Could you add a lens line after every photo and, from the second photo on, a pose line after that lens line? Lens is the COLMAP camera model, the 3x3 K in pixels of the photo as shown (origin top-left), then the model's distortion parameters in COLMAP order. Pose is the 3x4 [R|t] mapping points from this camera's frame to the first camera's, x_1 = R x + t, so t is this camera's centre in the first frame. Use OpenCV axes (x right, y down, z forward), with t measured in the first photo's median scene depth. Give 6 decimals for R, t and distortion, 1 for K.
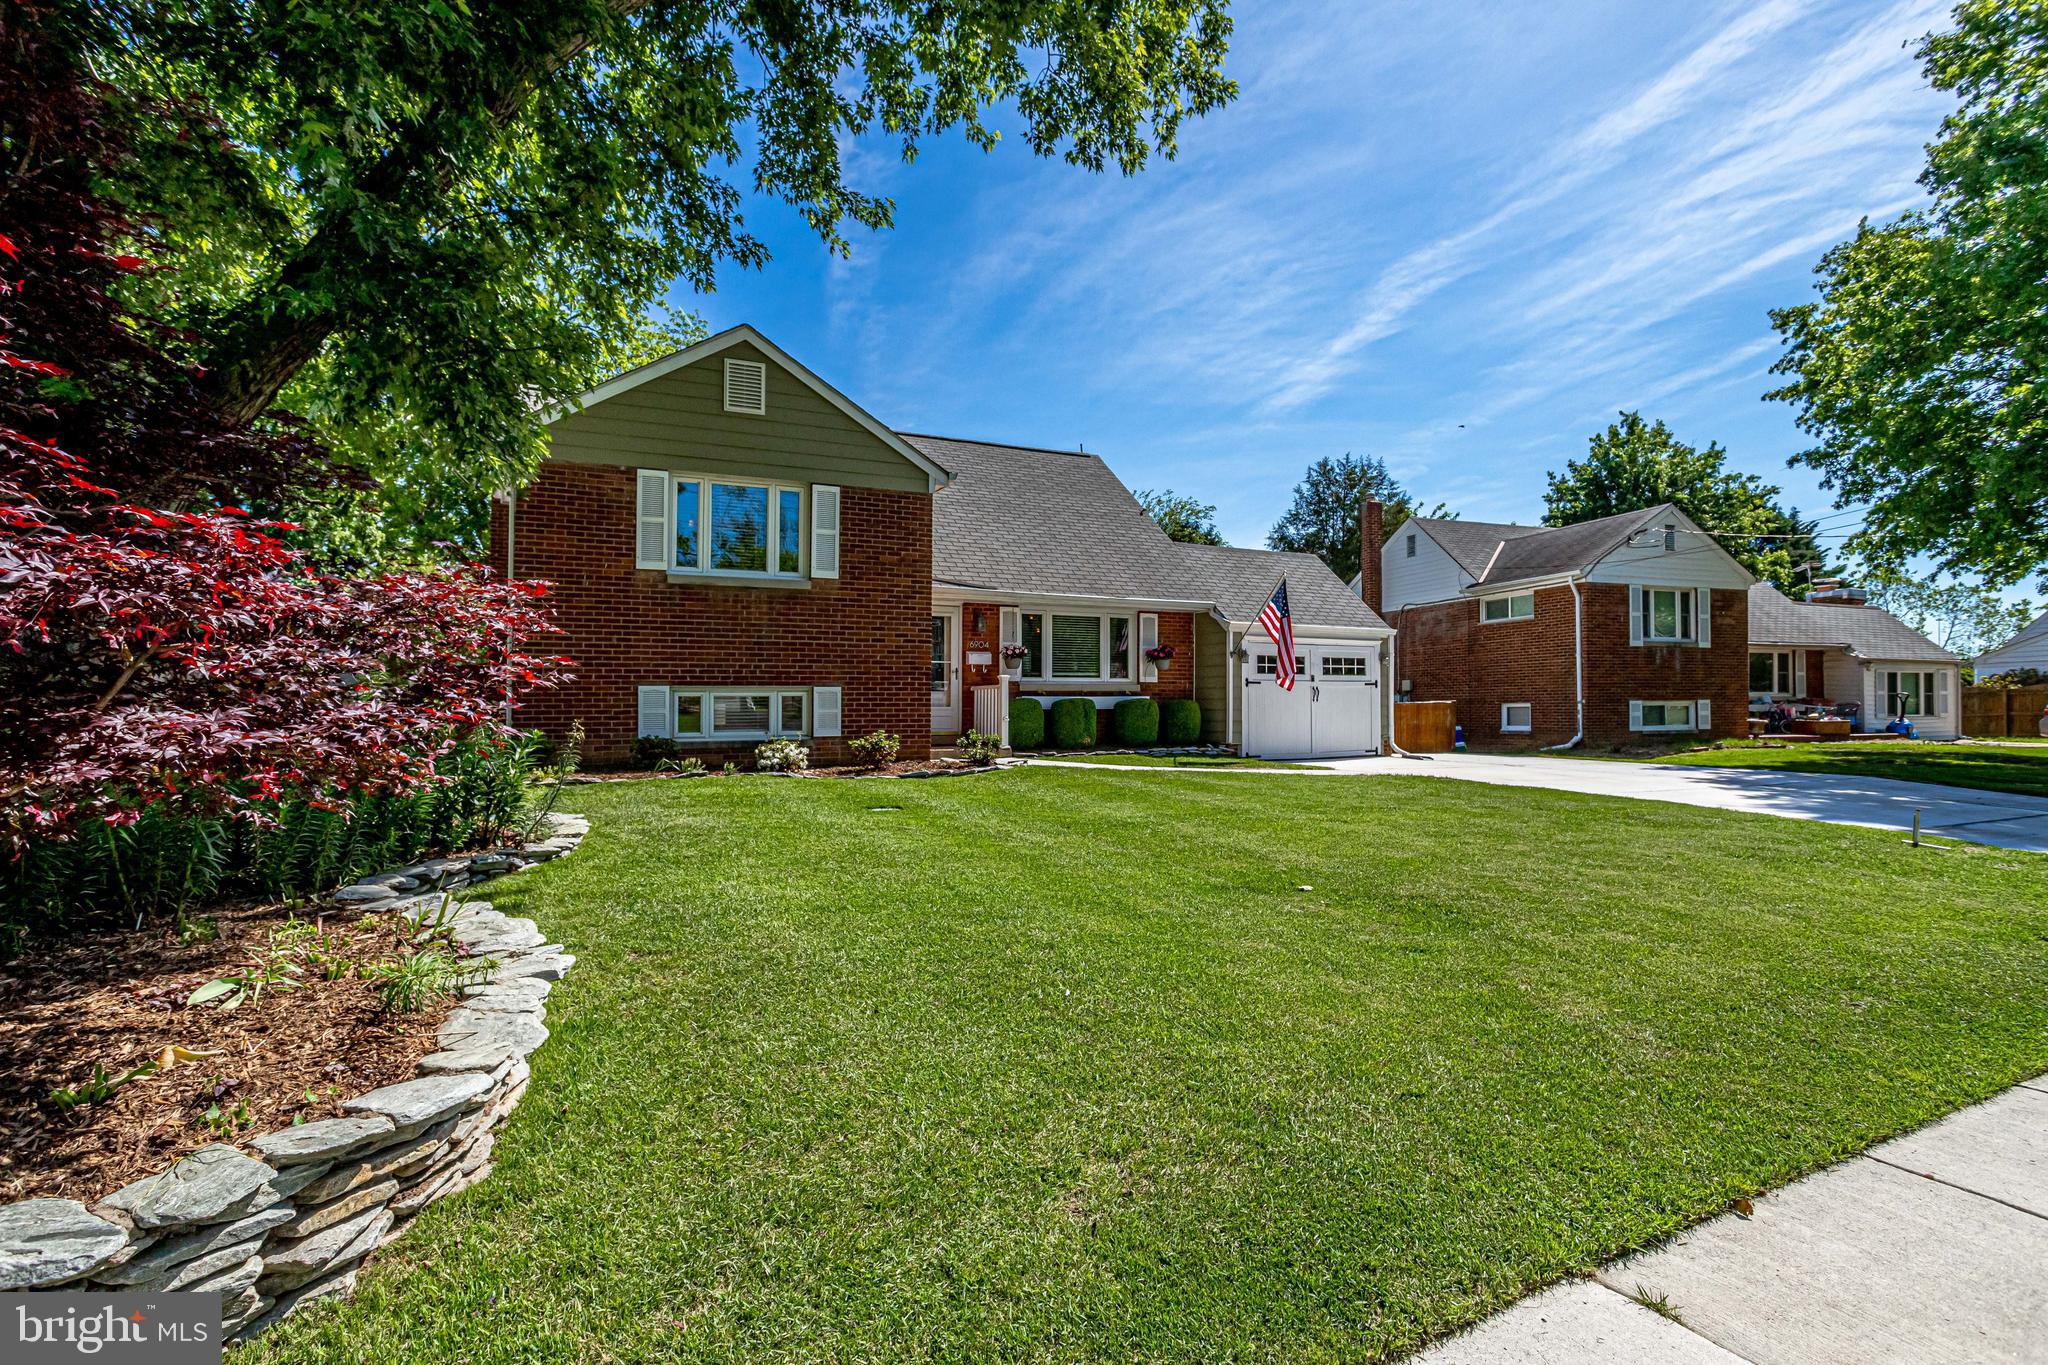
lens RADIAL K [[981.1, 0, 1023.5], [0, 981.1, 646.2], [0, 0, 1]] dist [-0.018325, 0.019069]
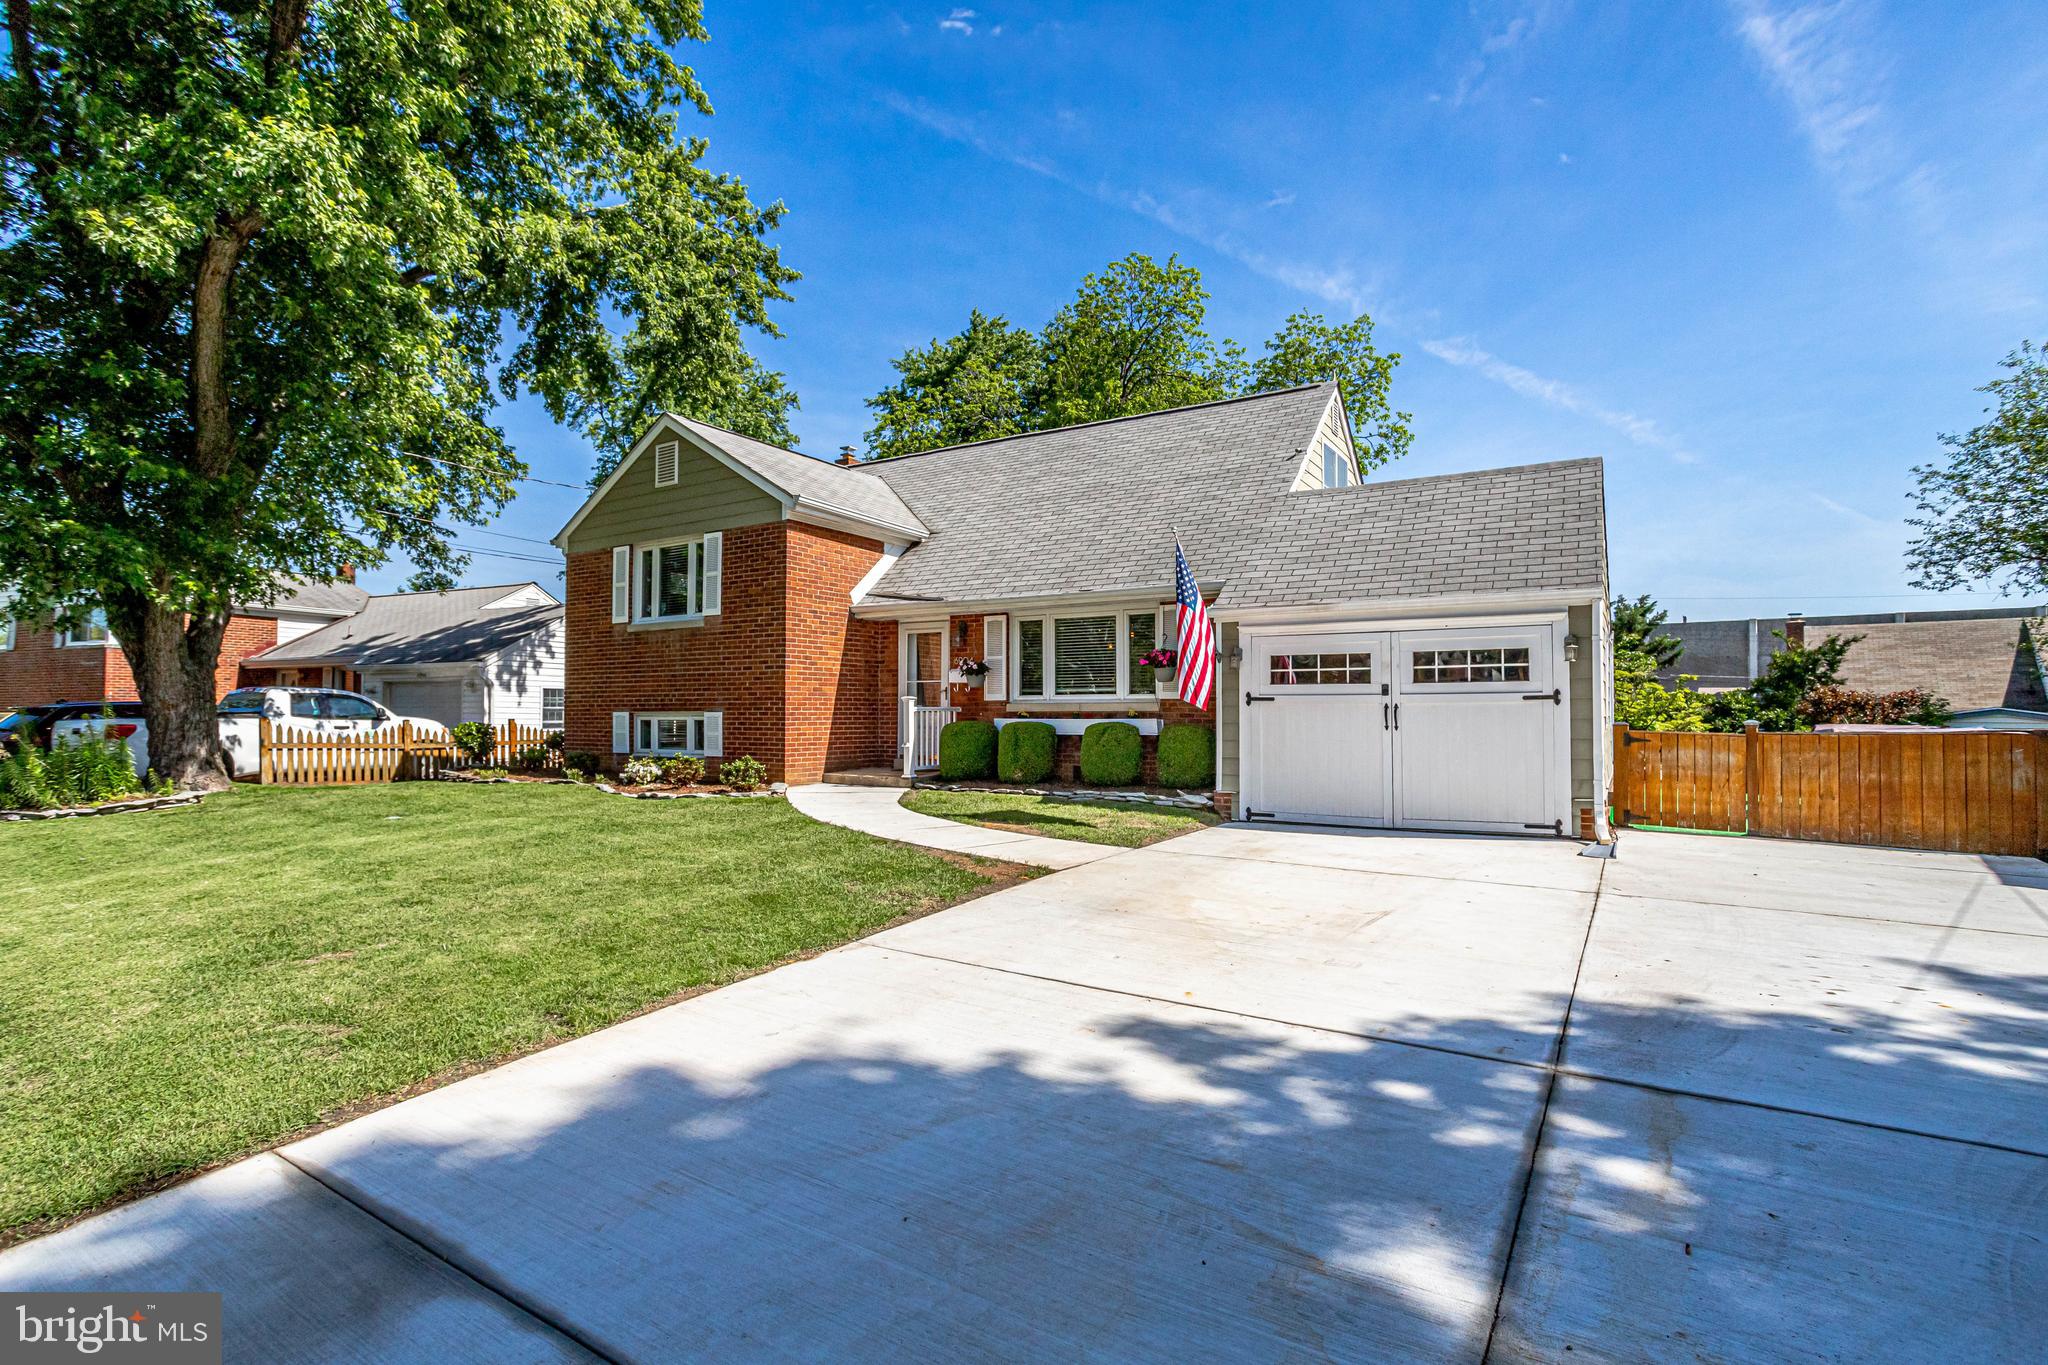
lens RADIAL K [[981.1, 0, 1023.5], [0, 981.1, 646.2], [0, 0, 1]] dist [-0.018325, 0.019069]
pose [[0.525112, -0.053696, -0.849337, 0.709912], [0.052047, 0.998166, -0.030927, 0.014617], [0.849440, -0.027966, 0.526944, 0.540280]]
